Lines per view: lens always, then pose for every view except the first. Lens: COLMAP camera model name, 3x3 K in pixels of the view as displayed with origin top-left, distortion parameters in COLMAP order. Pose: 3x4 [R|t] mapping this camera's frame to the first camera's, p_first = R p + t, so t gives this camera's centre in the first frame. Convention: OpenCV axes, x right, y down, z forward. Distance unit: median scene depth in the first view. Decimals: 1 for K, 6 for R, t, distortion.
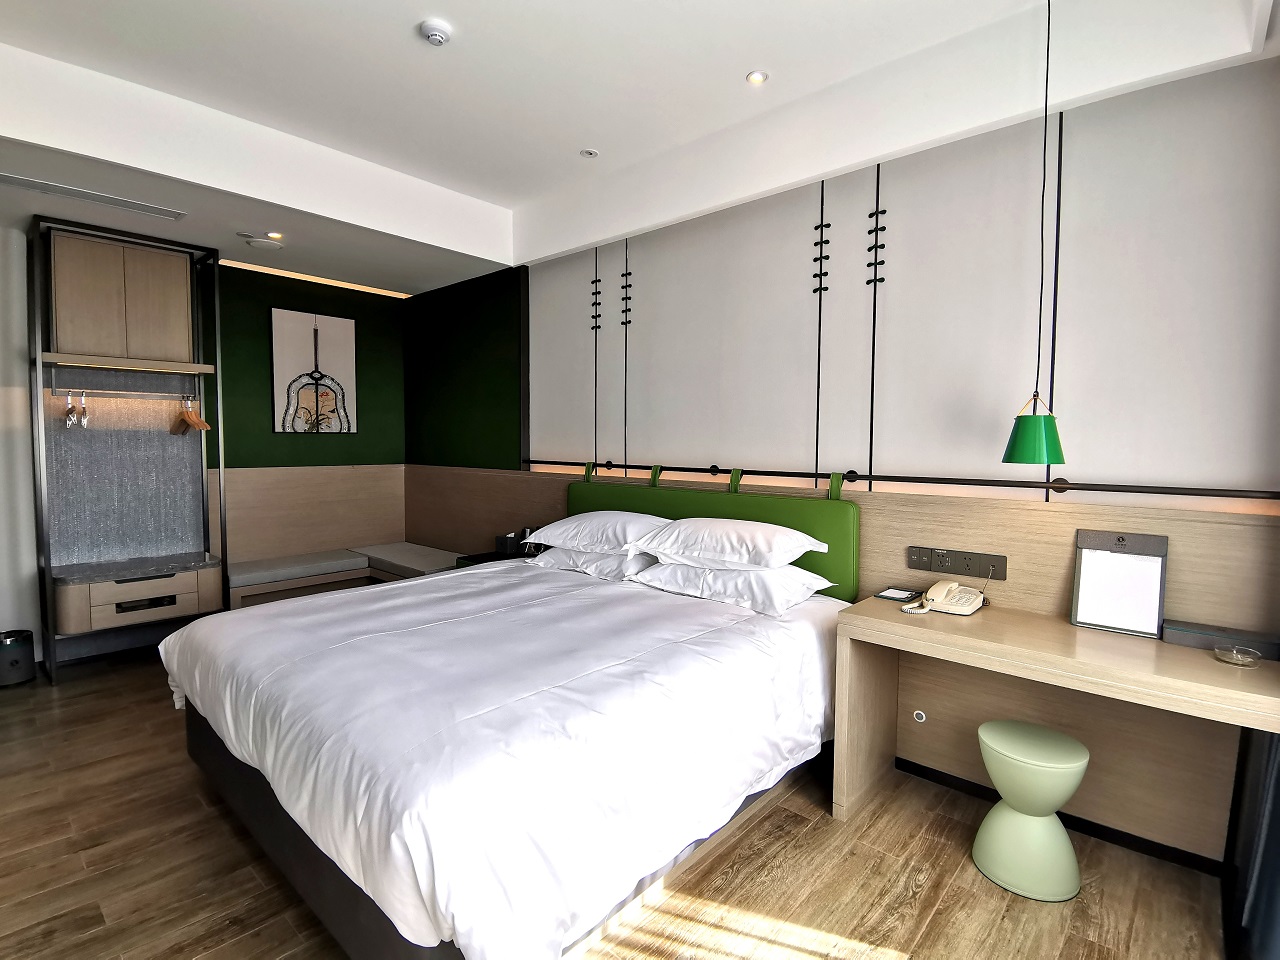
lens RADIAL K [[623.9, 0, 639.4], [0, 623.9, 476.9], [0, 0, 1]] dist [0.029145, -0.027175]
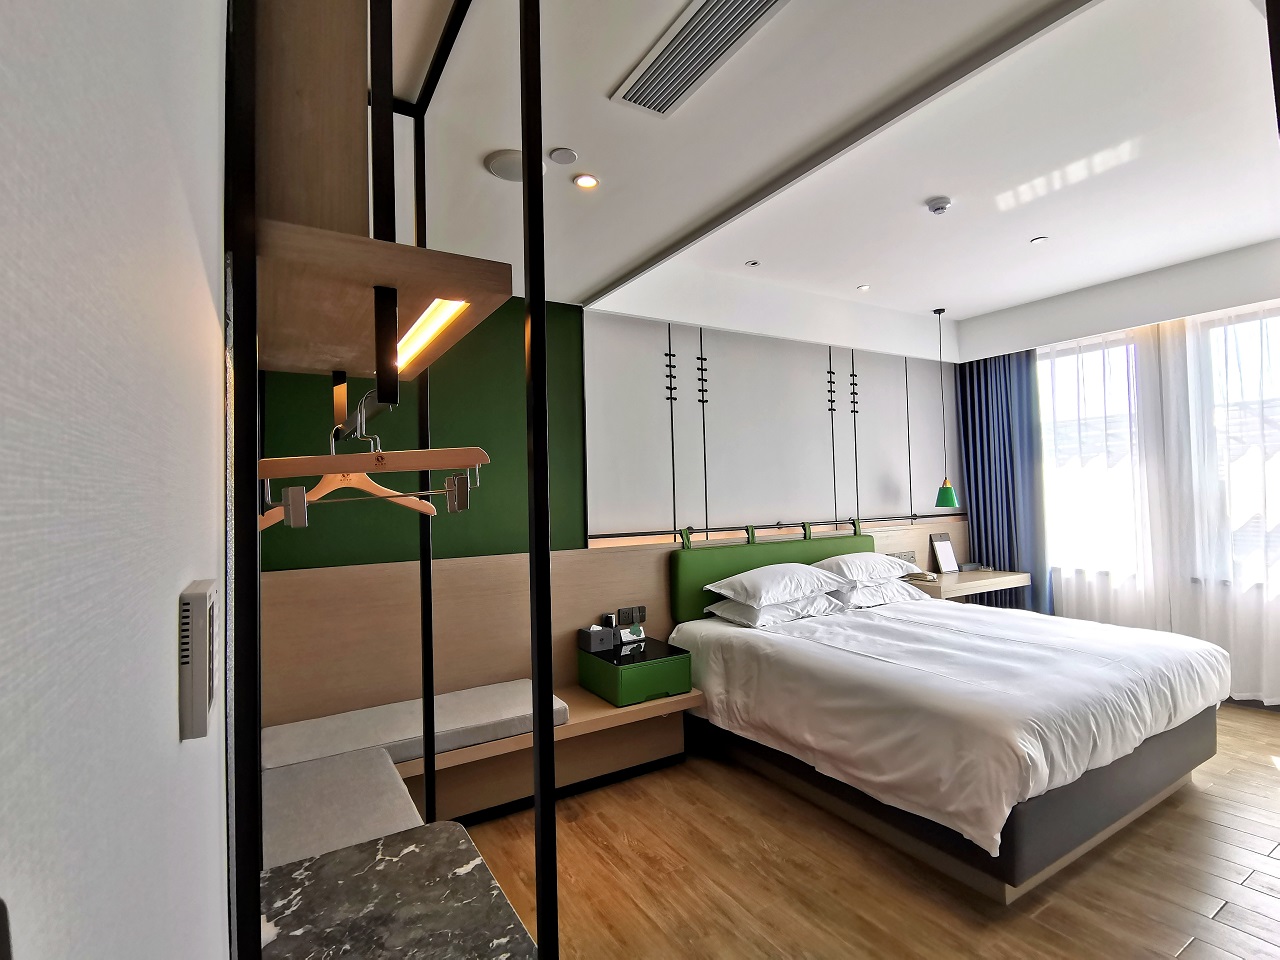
lens RADIAL K [[629.3, 0, 641.3], [0, 629.3, 474.8], [0, 0, 1]] dist [-0.000589, -0.000168]
pose [[0.291316, 0.013221, 0.956535, -1.246399], [0.079209, 0.996138, -0.037892, -0.090224], [-0.953342, 0.086805, 0.289144, 0.874956]]
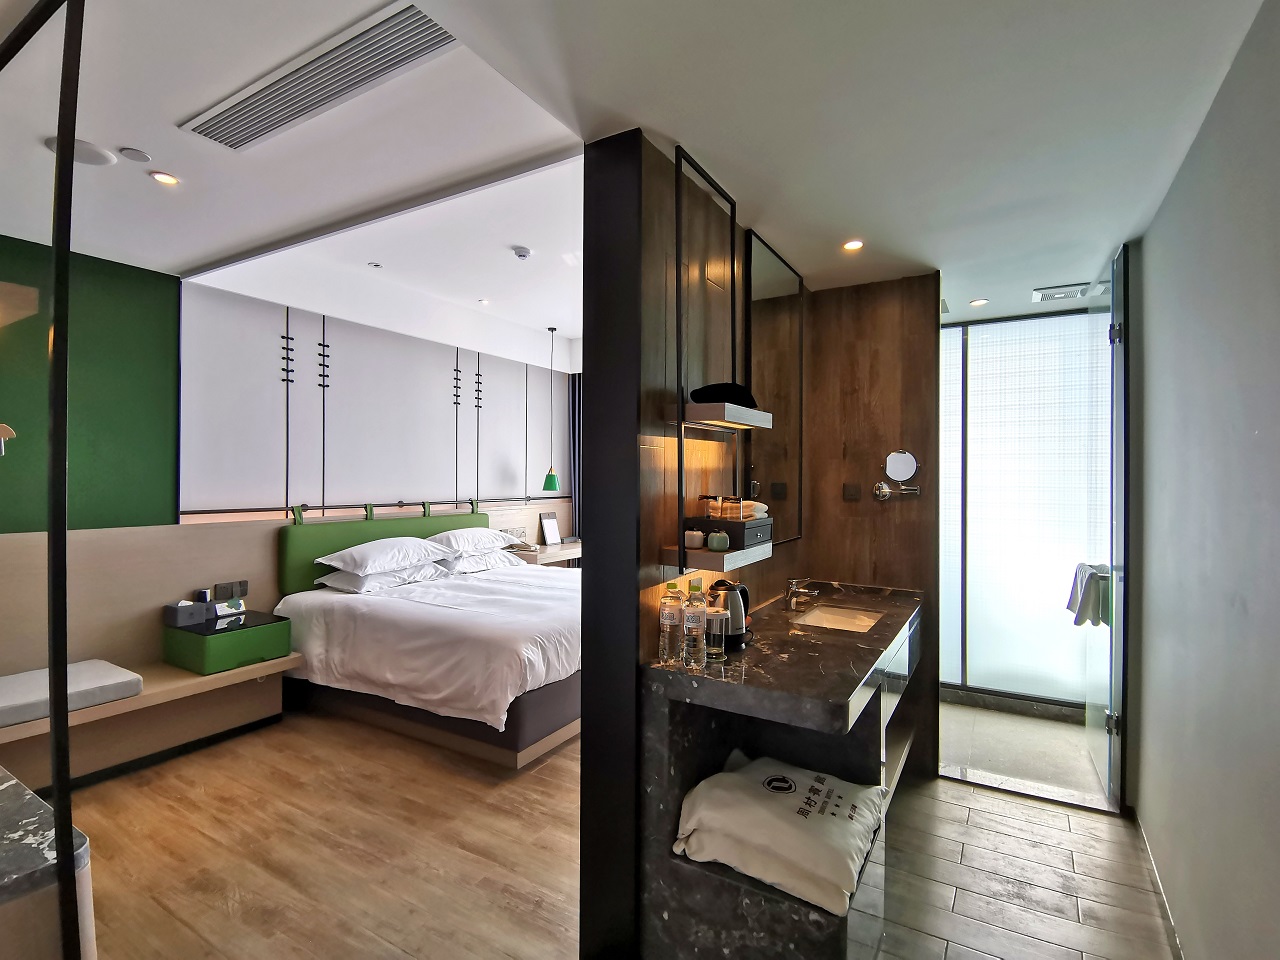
lens RADIAL K [[623.9, 0, 639.4], [0, 623.9, 476.9], [0, 0, 1]] dist [0.029145, -0.027175]
pose [[-0.197953, -0.011123, 0.980148, -1.437977], [0.045560, 0.998751, 0.020536, -0.079444], [-0.979152, 0.048720, -0.197199, 0.728368]]
